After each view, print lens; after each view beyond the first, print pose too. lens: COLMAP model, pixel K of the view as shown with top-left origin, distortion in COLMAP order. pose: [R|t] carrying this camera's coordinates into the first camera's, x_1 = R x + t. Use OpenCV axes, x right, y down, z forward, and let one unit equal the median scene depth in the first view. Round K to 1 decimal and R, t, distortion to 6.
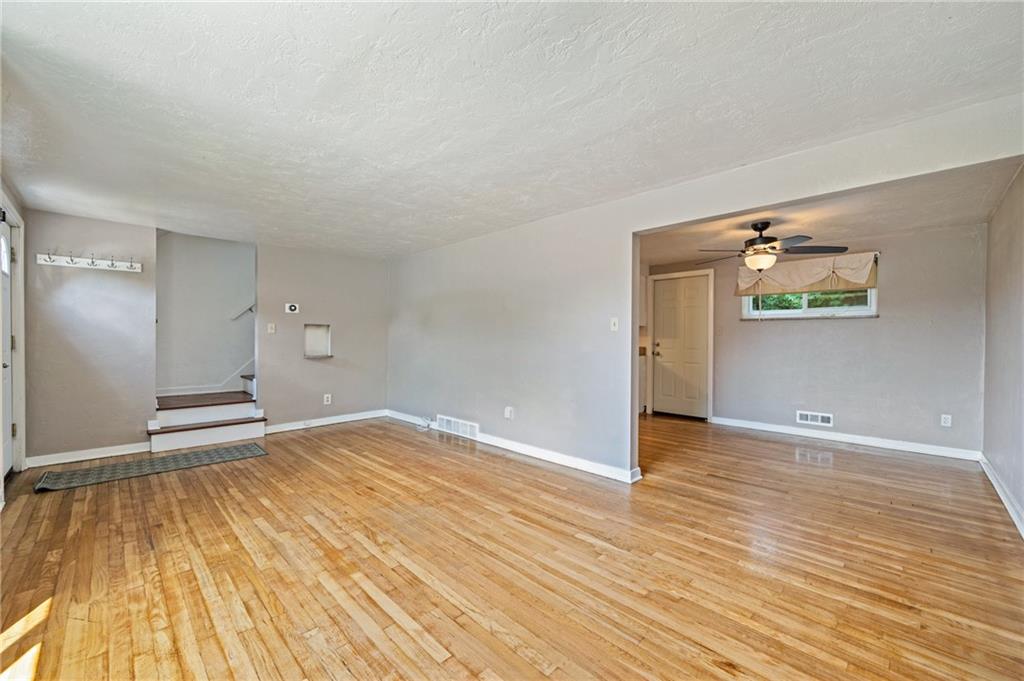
lens RADIAL K [[405.5, 0, 514.5], [0, 405.5, 342.7], [0, 0, 1]] dist [-0.001867, -0.000326]
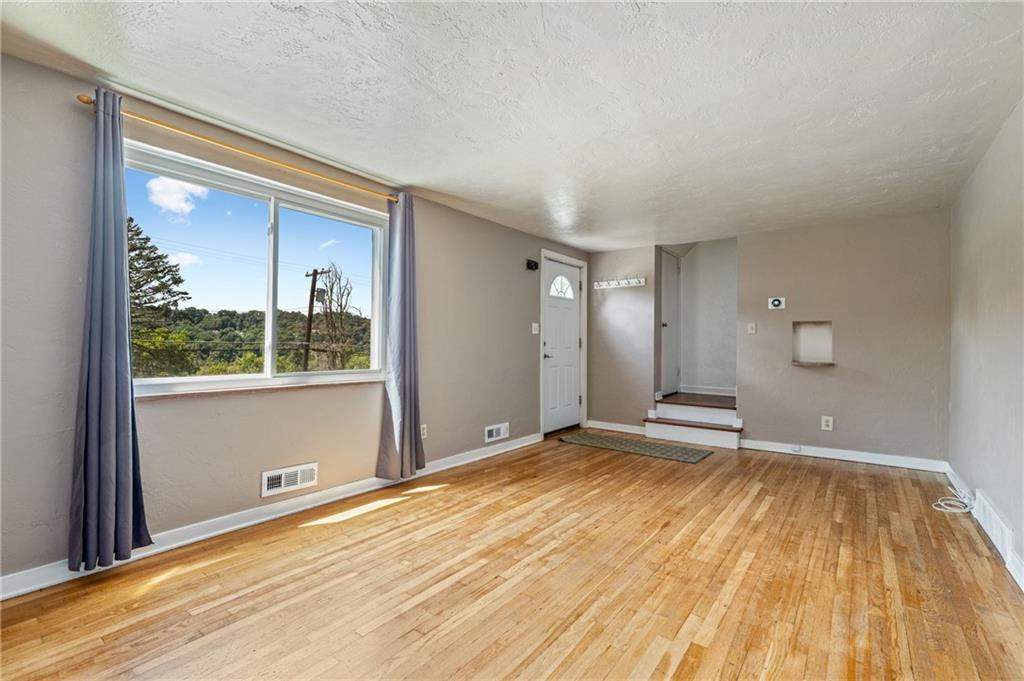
lens RADIAL K [[460.9, 0, 513.1], [0, 460.9, 339.0], [0, 0, 1]] dist [-0.000660, 0.000164]
pose [[0.127450, -0.007967, -0.991813, 0.536086], [-0.014071, 0.999853, -0.009840, 0.007171], [0.991745, 0.015210, 0.127319, 0.609086]]
